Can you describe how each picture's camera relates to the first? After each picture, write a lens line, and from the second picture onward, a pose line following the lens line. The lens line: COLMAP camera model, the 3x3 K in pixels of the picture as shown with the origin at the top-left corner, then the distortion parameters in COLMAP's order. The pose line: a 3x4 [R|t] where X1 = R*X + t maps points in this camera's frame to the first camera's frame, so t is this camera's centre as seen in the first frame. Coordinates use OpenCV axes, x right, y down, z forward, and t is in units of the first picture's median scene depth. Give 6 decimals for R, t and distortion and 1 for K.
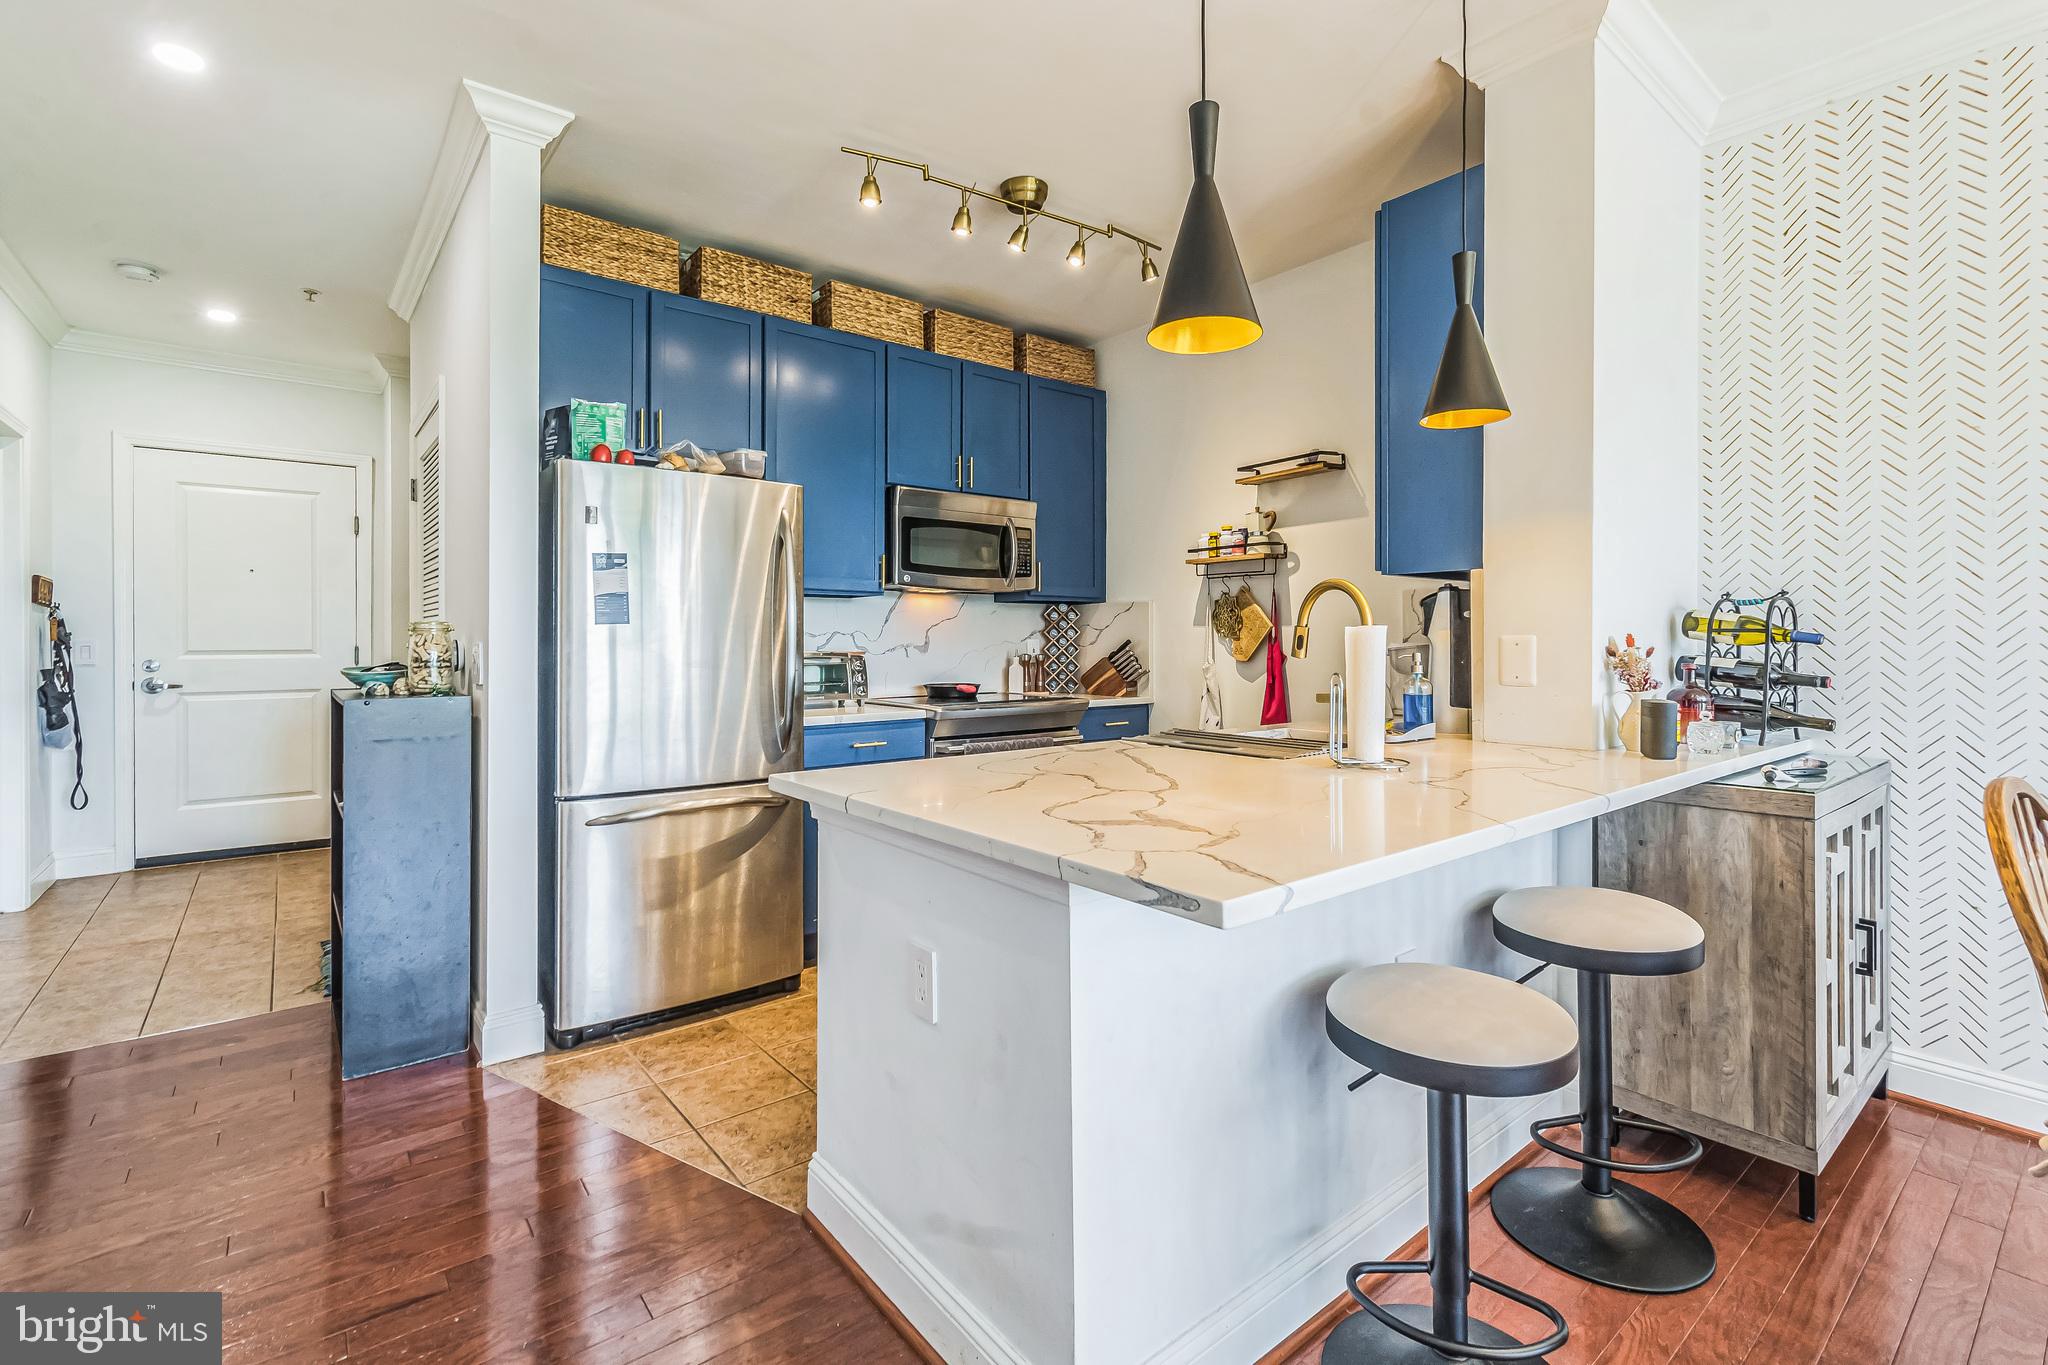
lens RADIAL K [[933.7, 0, 1047.3], [0, 933.7, 646.5], [0, 0, 1]] dist [-0.000421, -0.000206]
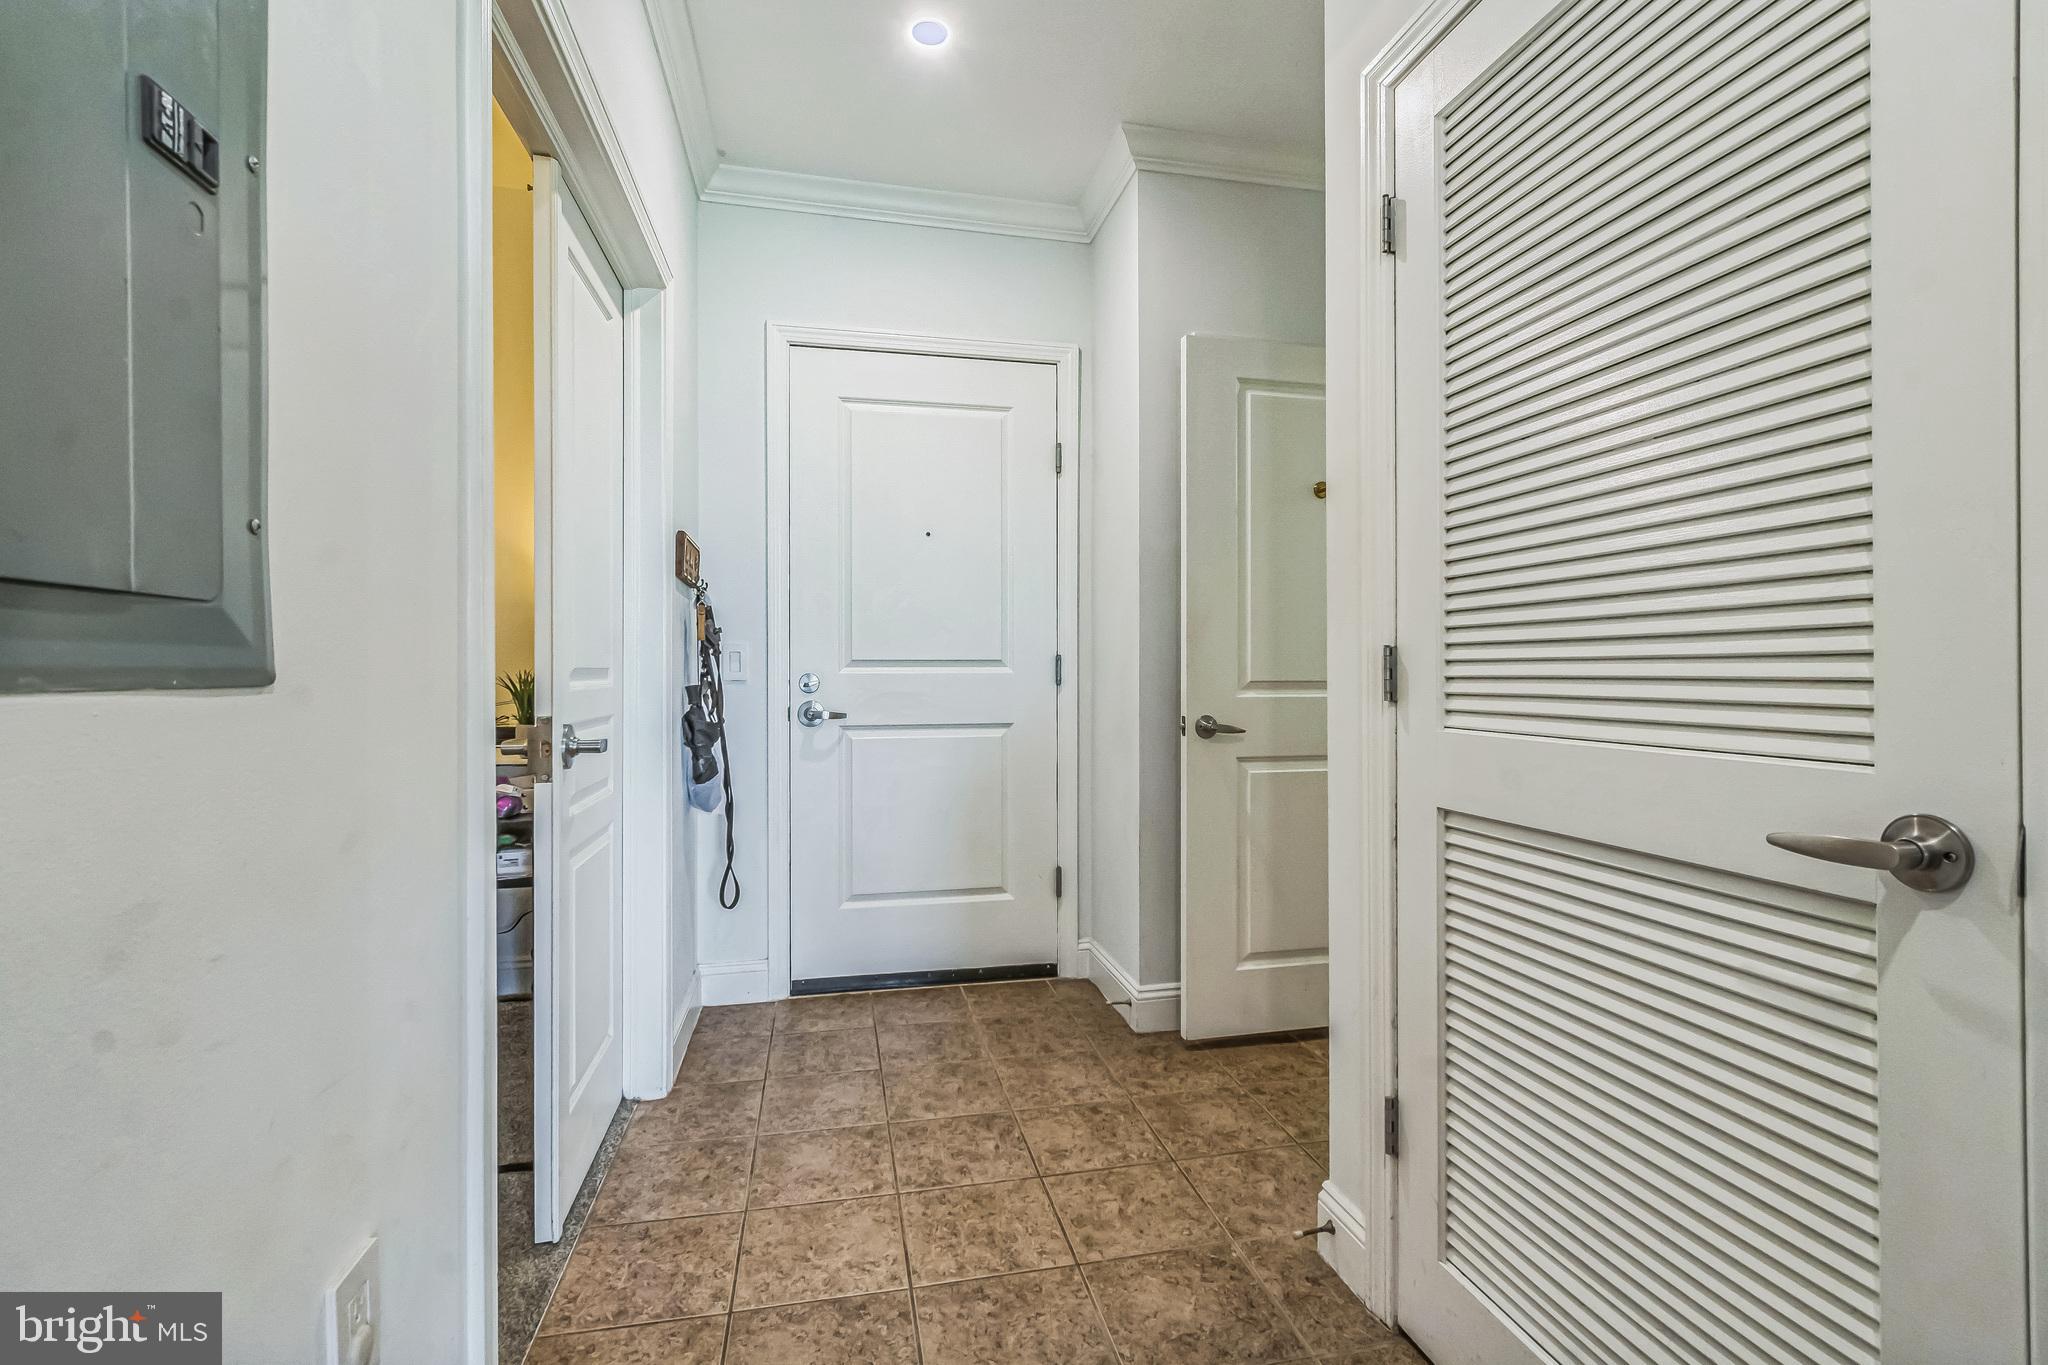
lens RADIAL K [[933.7, 0, 1025.8], [0, 933.7, 678.3], [0, 0, 1]] dist [-0.000421, -0.000206]
pose [[0.889165, -0.001916, -0.457582, -0.571335], [0.000778, 0.999996, -0.002676, 0.020437], [0.457585, 0.002024, 0.889163, 0.530629]]
